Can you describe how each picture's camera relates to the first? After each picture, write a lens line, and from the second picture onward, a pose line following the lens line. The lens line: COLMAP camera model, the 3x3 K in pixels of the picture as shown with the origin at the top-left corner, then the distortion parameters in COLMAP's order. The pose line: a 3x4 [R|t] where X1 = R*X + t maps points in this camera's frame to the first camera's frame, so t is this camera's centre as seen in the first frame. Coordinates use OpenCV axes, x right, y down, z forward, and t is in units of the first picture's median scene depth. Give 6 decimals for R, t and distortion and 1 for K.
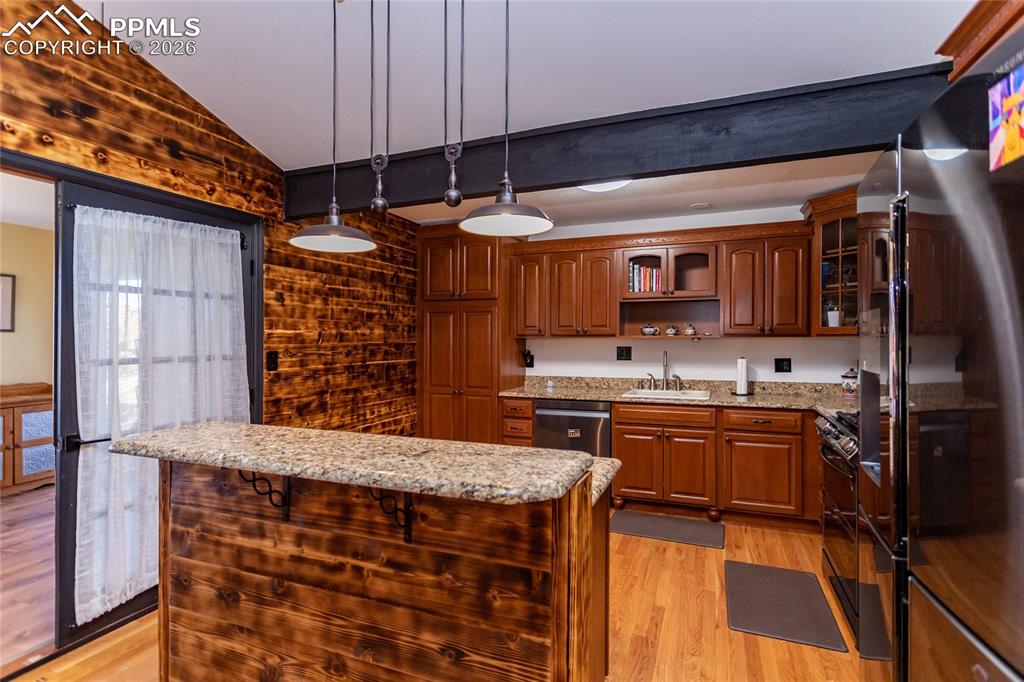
lens RADIAL K [[496.7, 0, 519.1], [0, 496.7, 337.4], [0, 0, 1]] dist [0.001340, -0.000438]
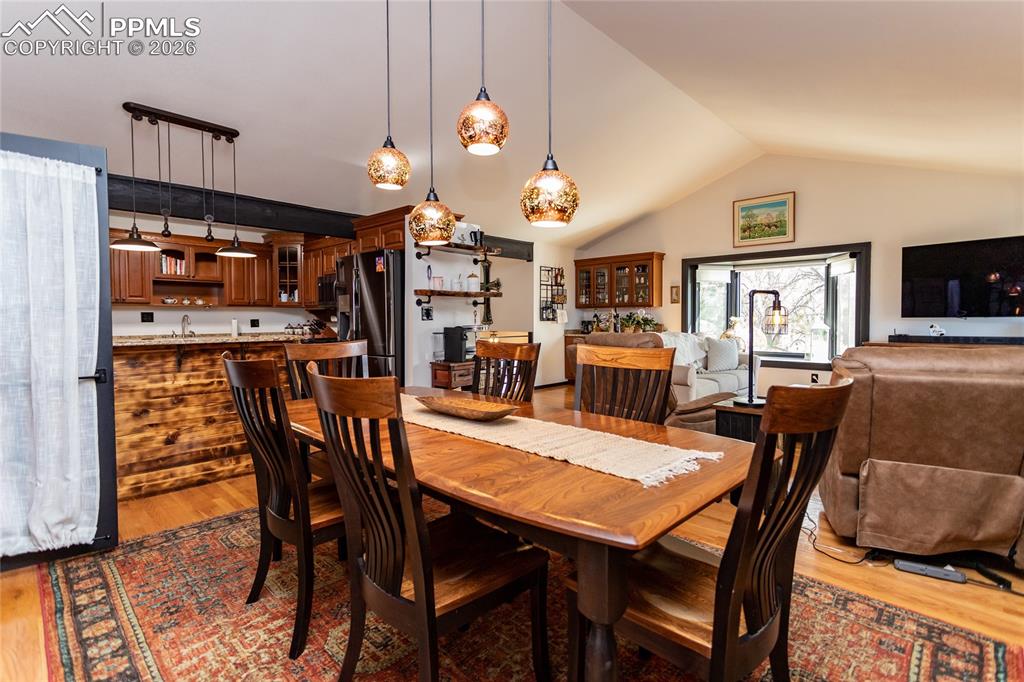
lens RADIAL K [[496.7, 0, 500.4], [0, 496.7, 321.5], [0, 0, 1]] dist [0.001340, -0.000438]
pose [[0.399843, -0.005064, 0.916570, -1.164698], [-0.000281, 0.999984, 0.005647, 0.064448], [-0.916584, -0.002515, 0.399835, -0.782455]]
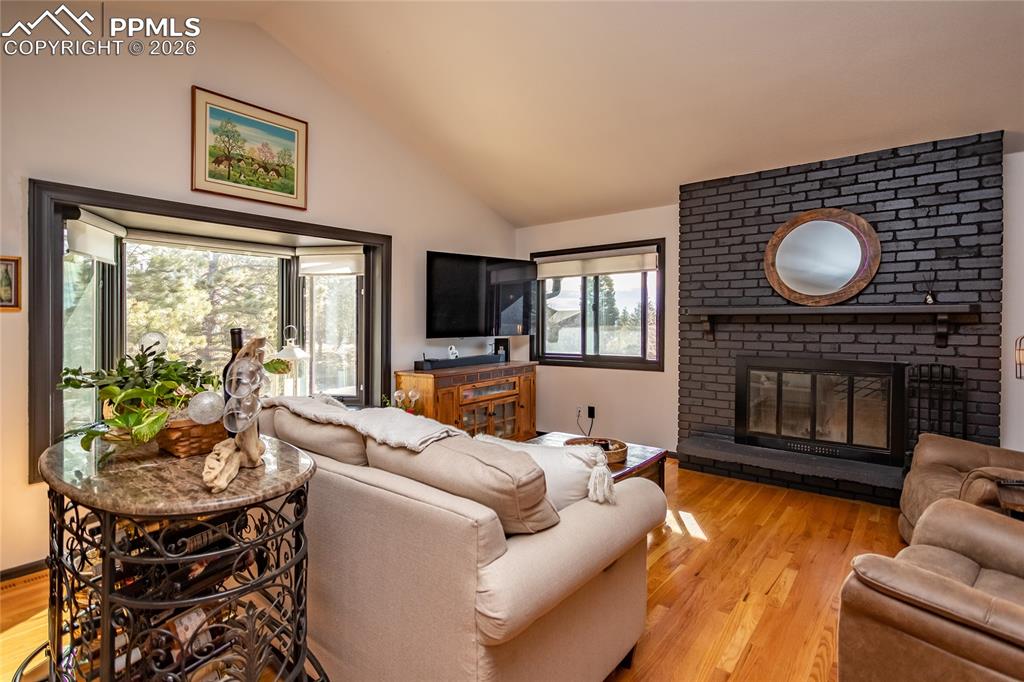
lens RADIAL K [[496.7, 0, 507.8], [0, 496.7, 327.6], [0, 0, 1]] dist [0.001340, -0.000438]
pose [[-0.958336, 0.004726, 0.285605, 0.785851], [0.005330, 0.999985, 0.001338, 0.018695], [-0.285594, 0.002805, -0.958347, 0.104338]]
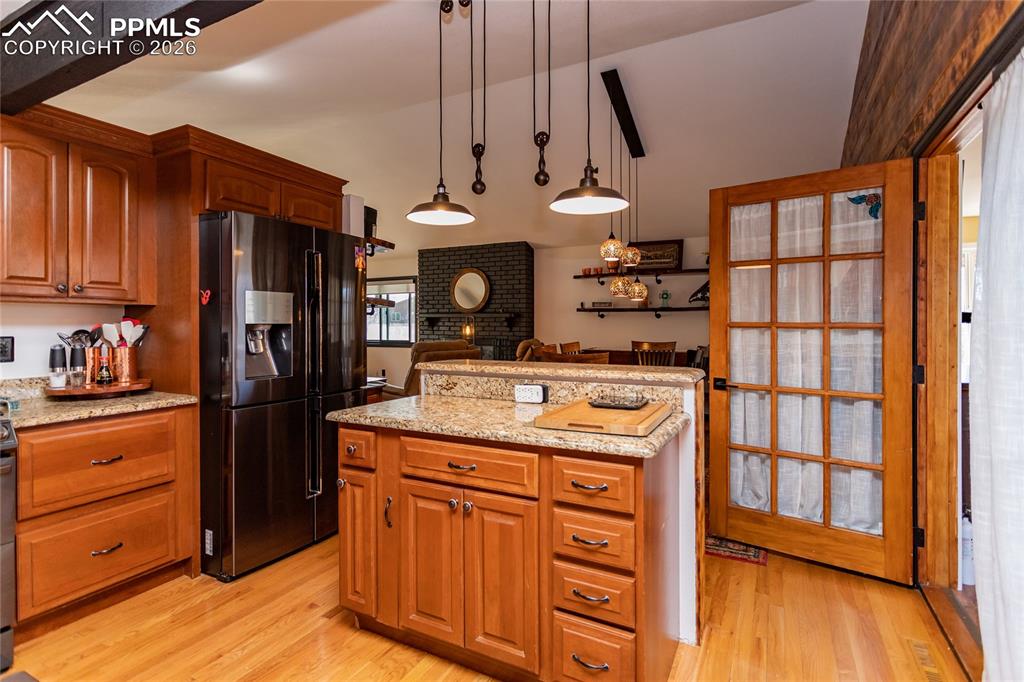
lens RADIAL K [[496.7, 0, 509.9], [0, 496.7, 330.6], [0, 0, 1]] dist [0.001340, -0.000438]
pose [[-0.994255, 0.006118, 0.106858, -0.240309], [0.007043, 0.999941, 0.008285, 0.045090], [-0.106801, 0.008990, -0.994240, 1.491537]]
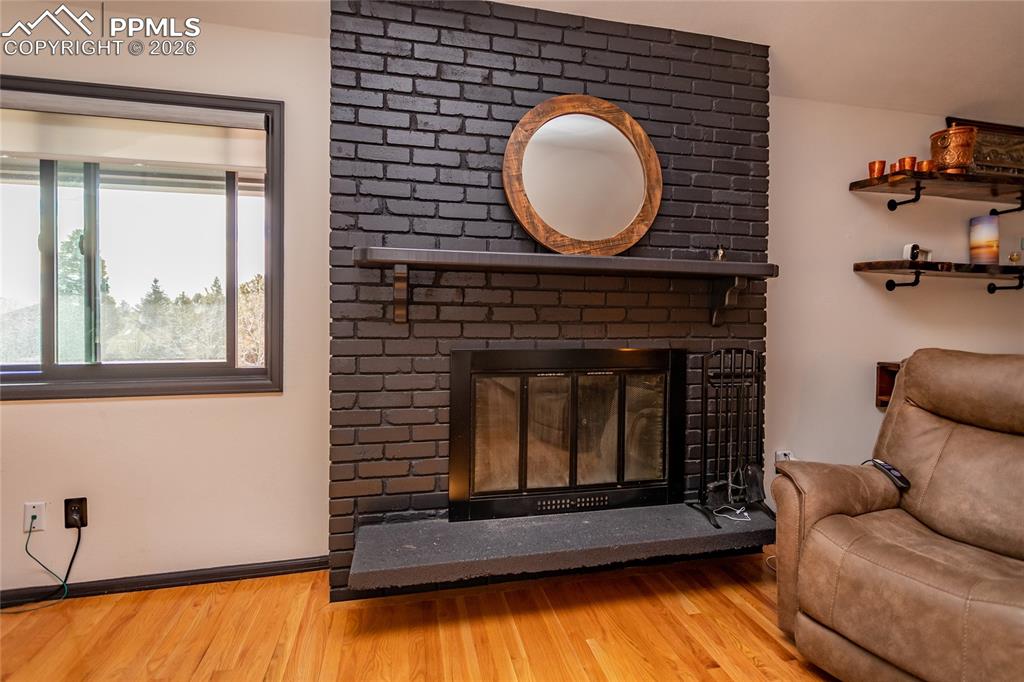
lens RADIAL K [[496.7, 0, 510.4], [0, 496.7, 317.6], [0, 0, 1]] dist [0.001340, -0.000438]
pose [[-0.818190, 0.010779, -0.574847, 0.926176], [-0.002813, 0.999737, 0.022750, 0.042587], [0.574941, 0.020231, -0.817945, -0.908542]]
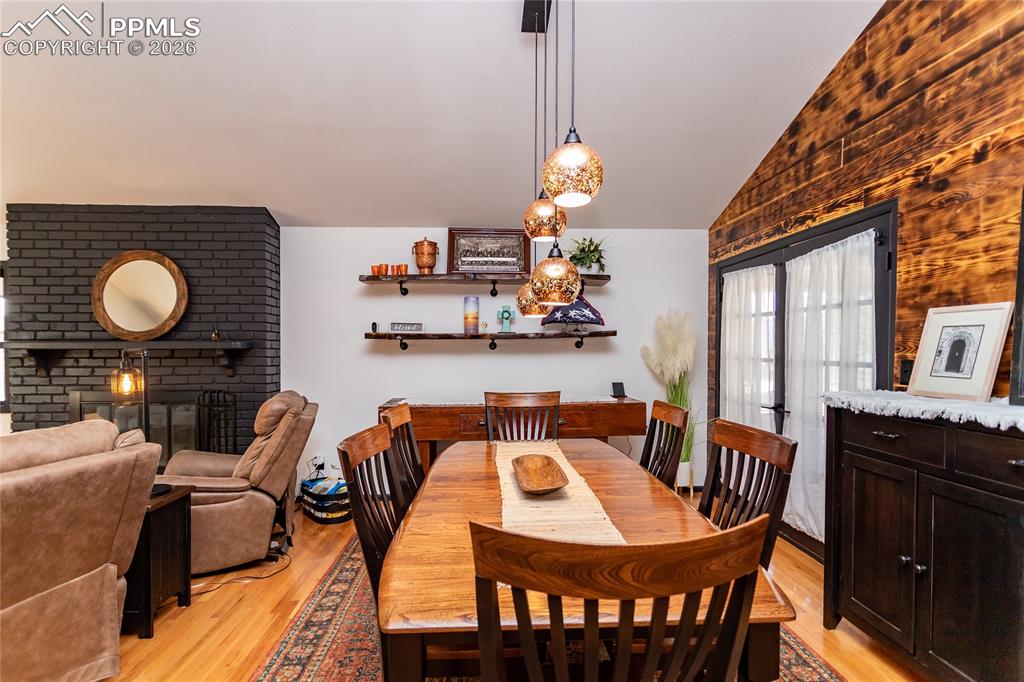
lens RADIAL K [[496.7, 0, 504.2], [0, 496.7, 367.5], [0, 0, 1]] dist [0.001340, -0.000438]
pose [[-0.914834, 0.025818, -0.403004, -0.071517], [0.013059, 0.999324, 0.034376, 0.005296], [0.403619, 0.026185, -0.914552, 0.327423]]
